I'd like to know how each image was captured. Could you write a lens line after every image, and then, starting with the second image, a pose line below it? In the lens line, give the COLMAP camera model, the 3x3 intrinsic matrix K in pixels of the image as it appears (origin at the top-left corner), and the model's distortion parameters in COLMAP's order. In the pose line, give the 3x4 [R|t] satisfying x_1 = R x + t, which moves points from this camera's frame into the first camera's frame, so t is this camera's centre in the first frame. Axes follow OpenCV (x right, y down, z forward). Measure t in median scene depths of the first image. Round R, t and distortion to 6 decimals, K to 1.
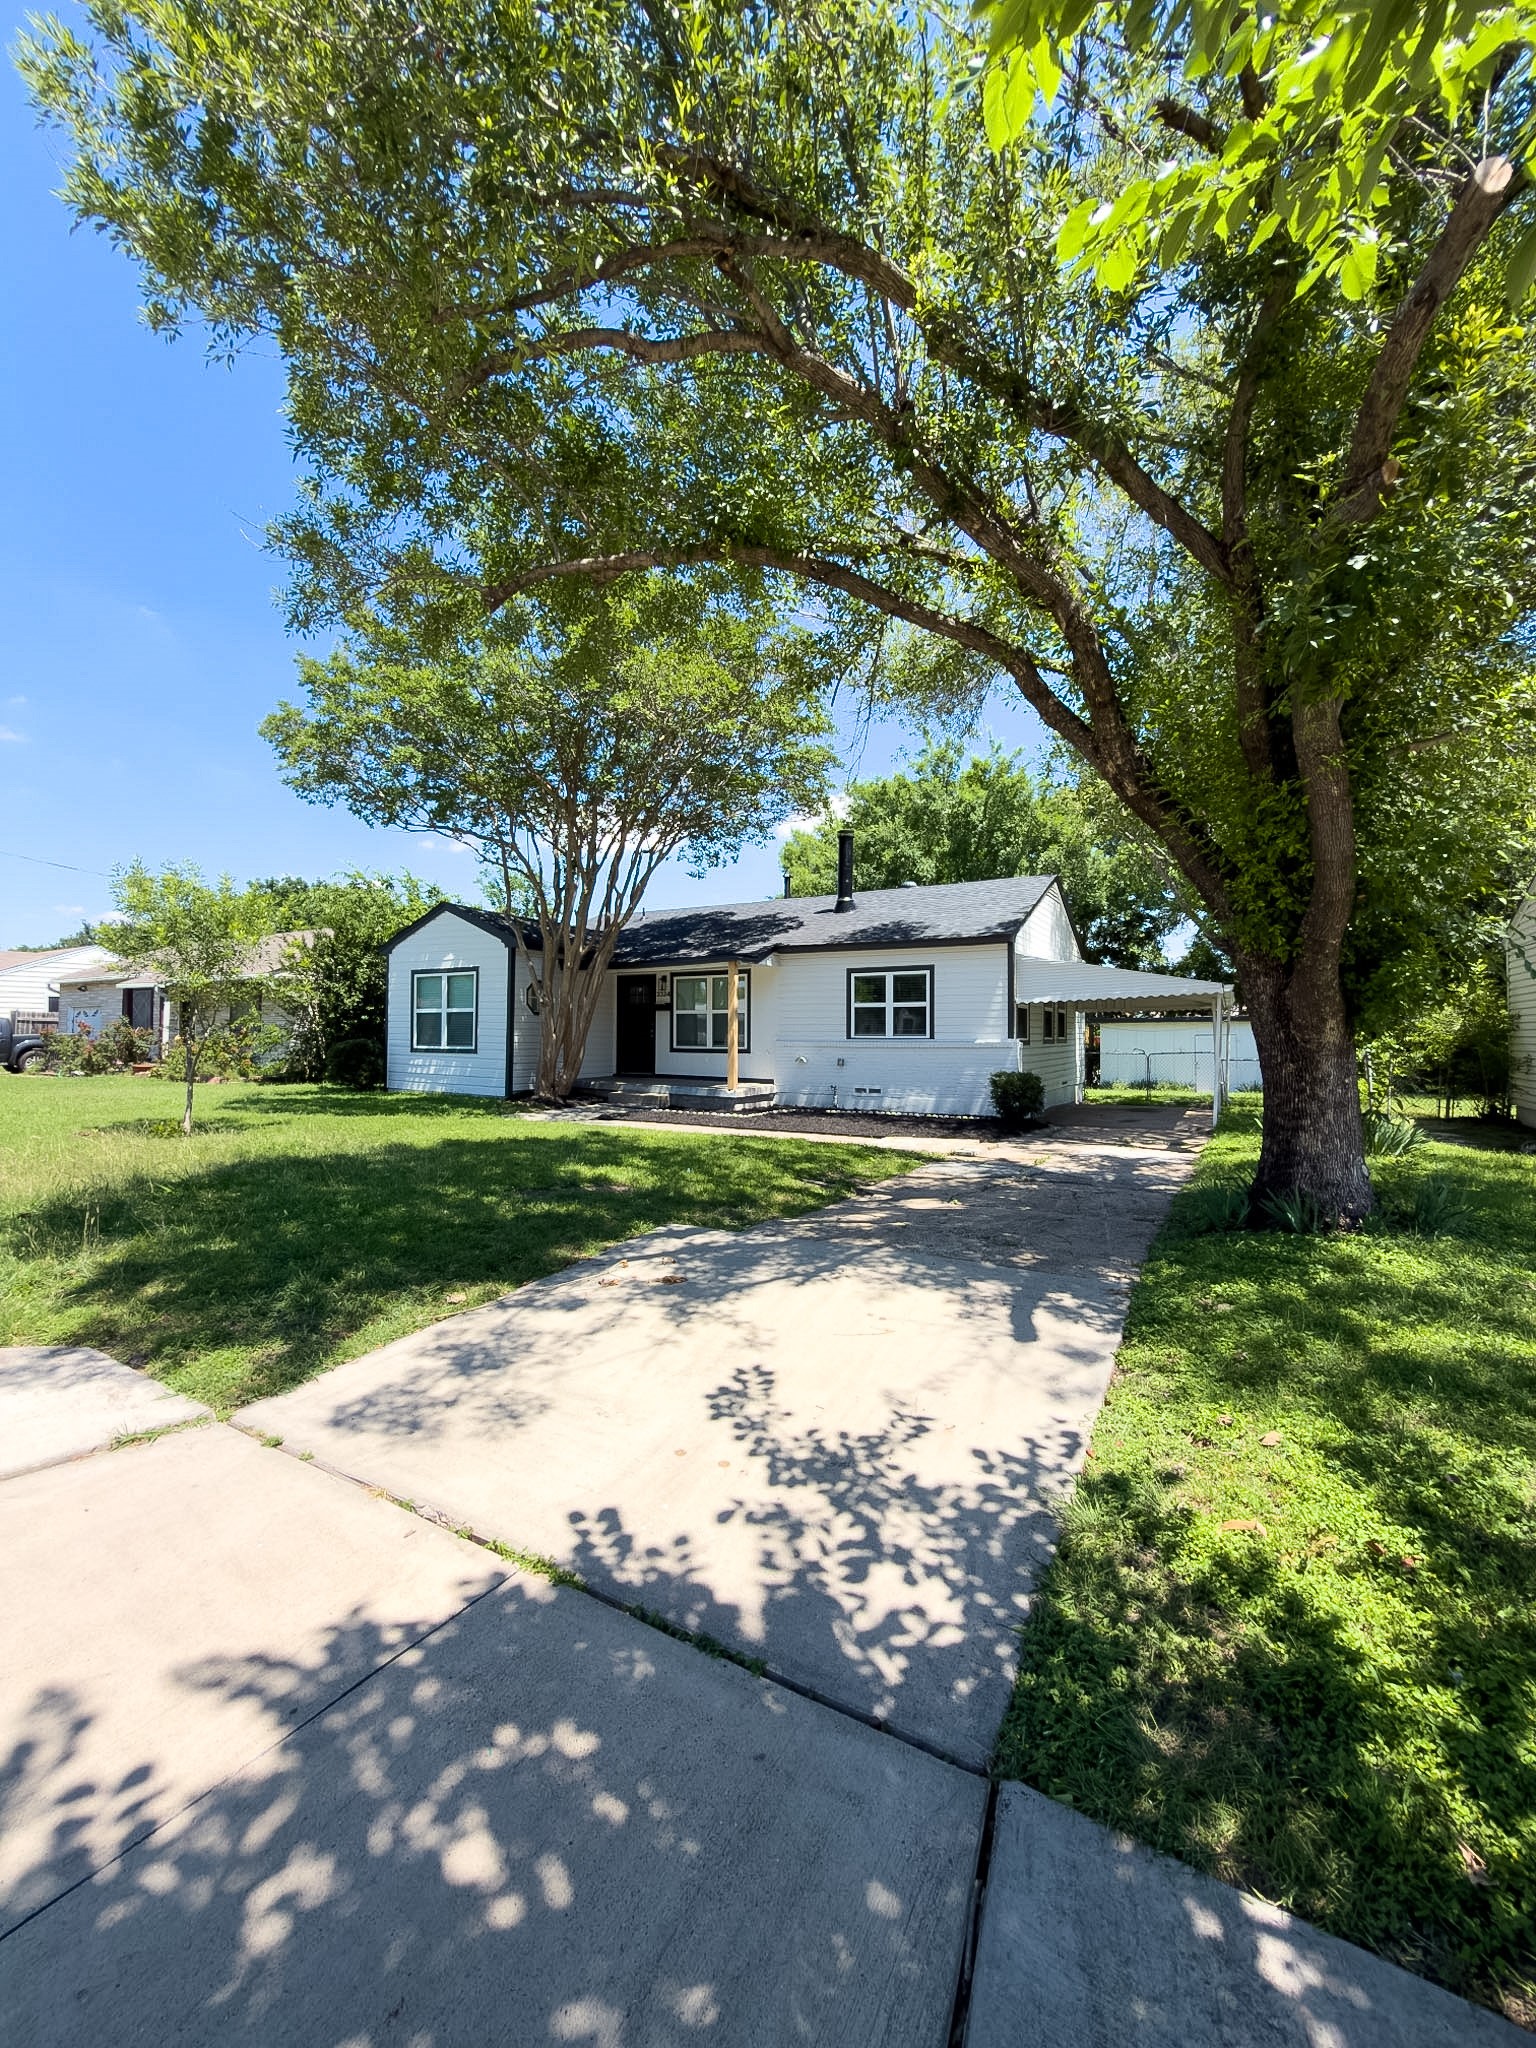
lens RADIAL K [[819.0, 0, 768.0], [0, 819.0, 1024.0], [0, 0, 1]] dist [0.000967, 0.000327]
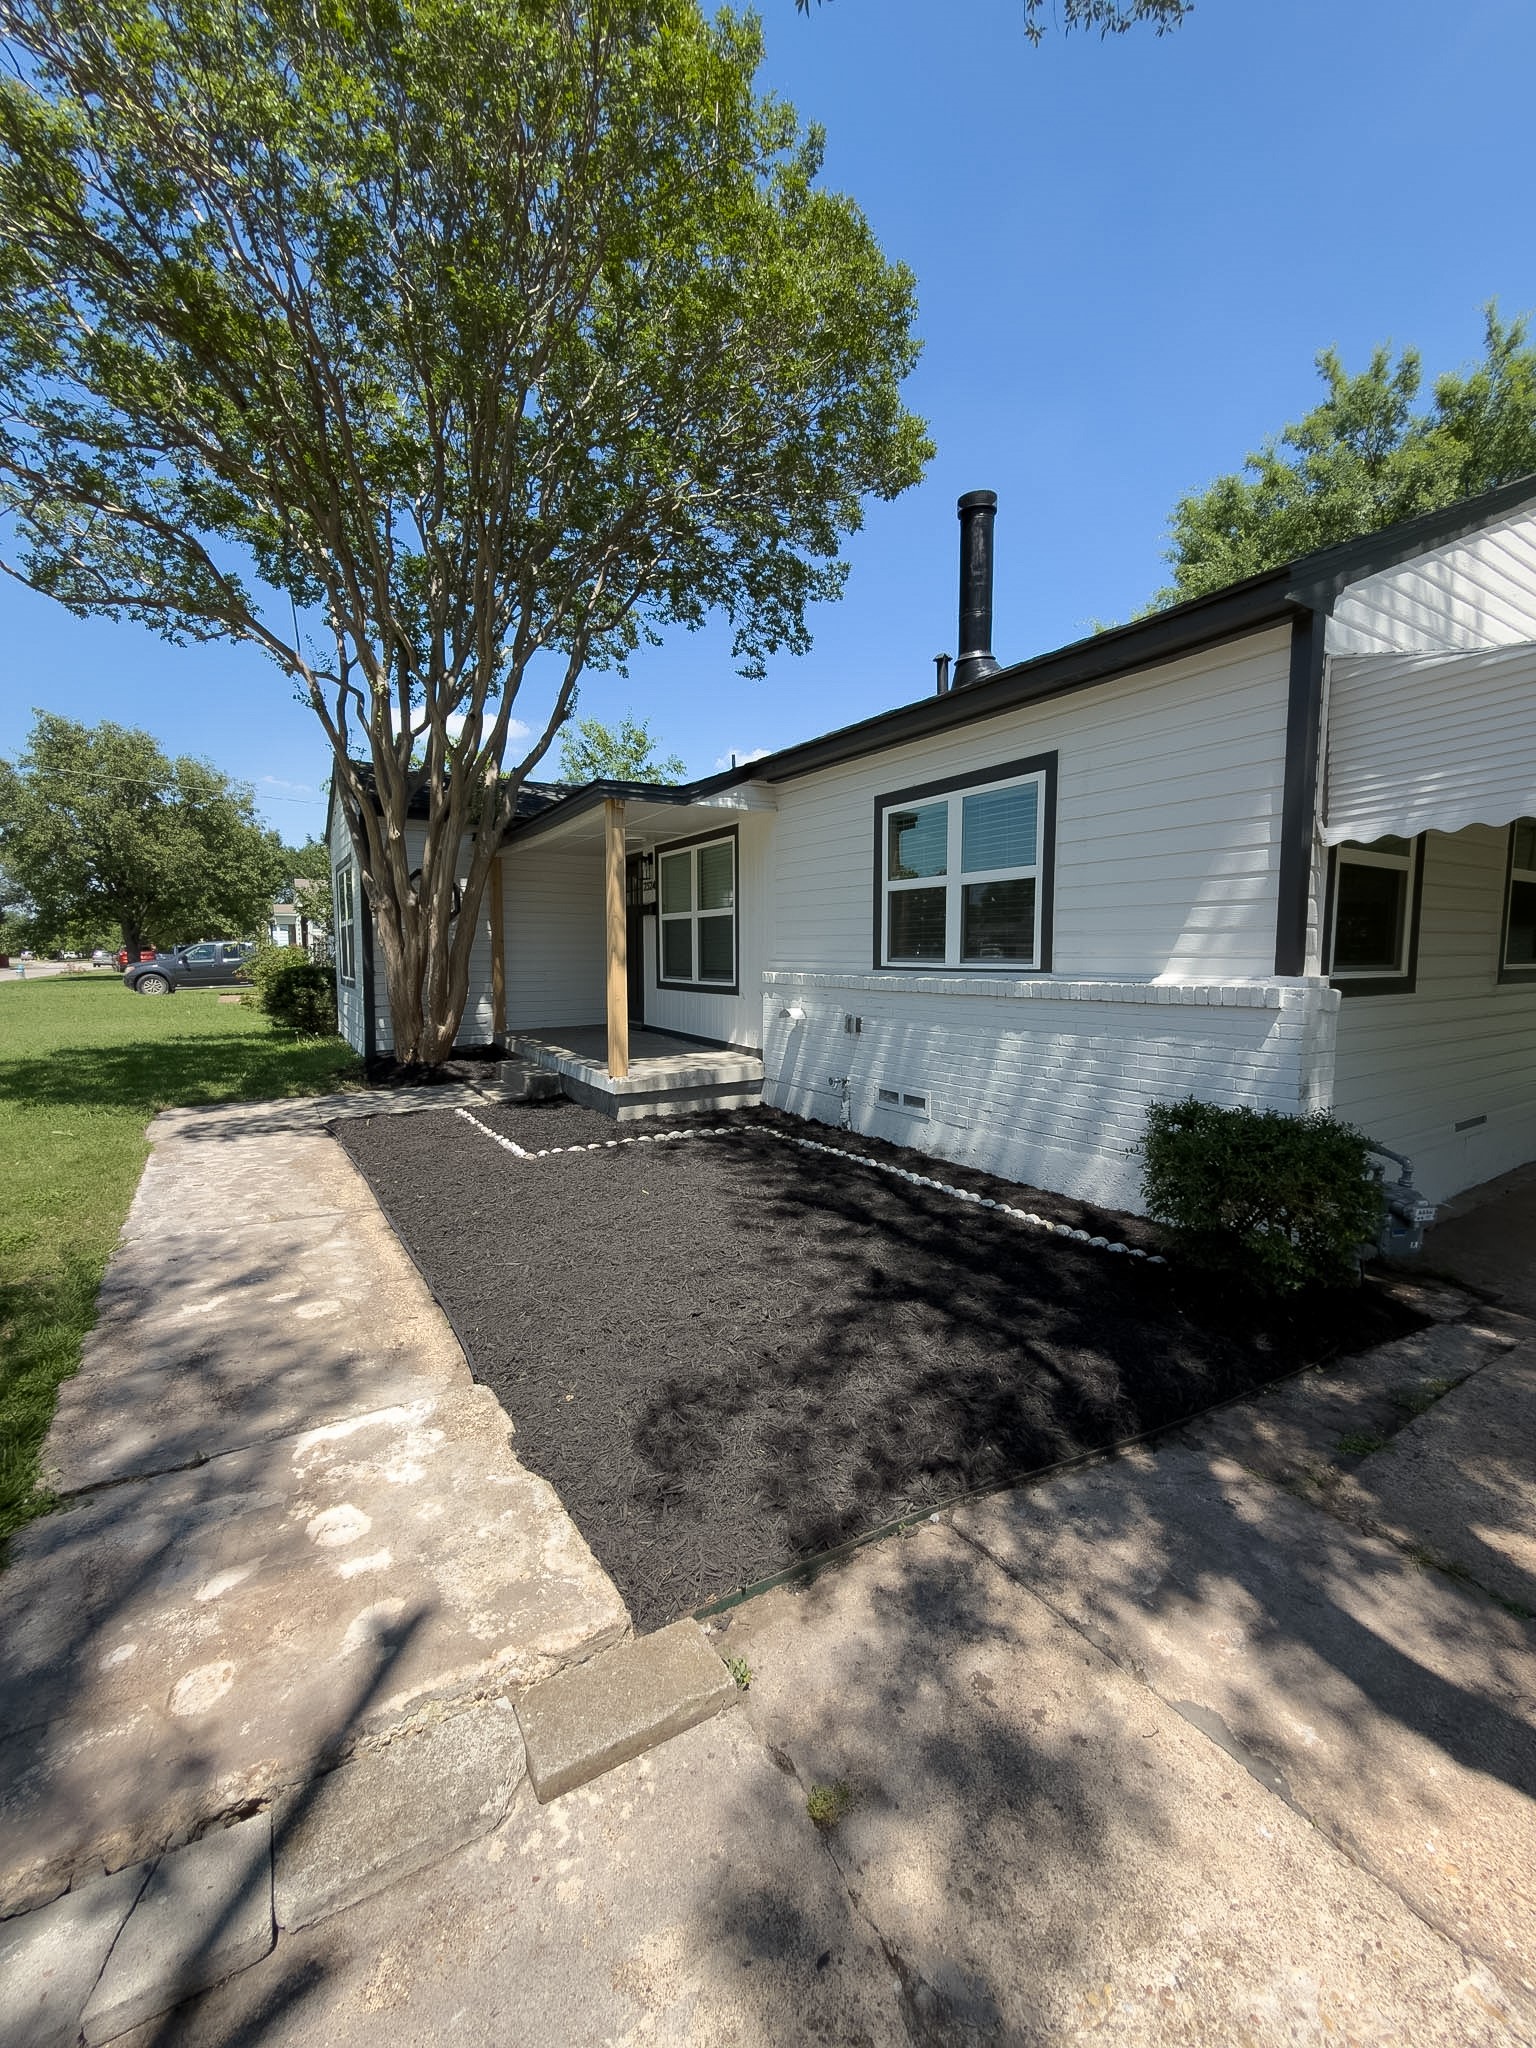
lens RADIAL K [[819.0, 0, 768.0], [0, 819.0, 1024.0], [0, 0, 1]] dist [0.000967, 0.000327]
pose [[0.880285, 0.037755, -0.472941, 0.251836], [0.008886, 0.995342, 0.095998, 0.005608], [0.474362, -0.088708, 0.875849, 0.616529]]
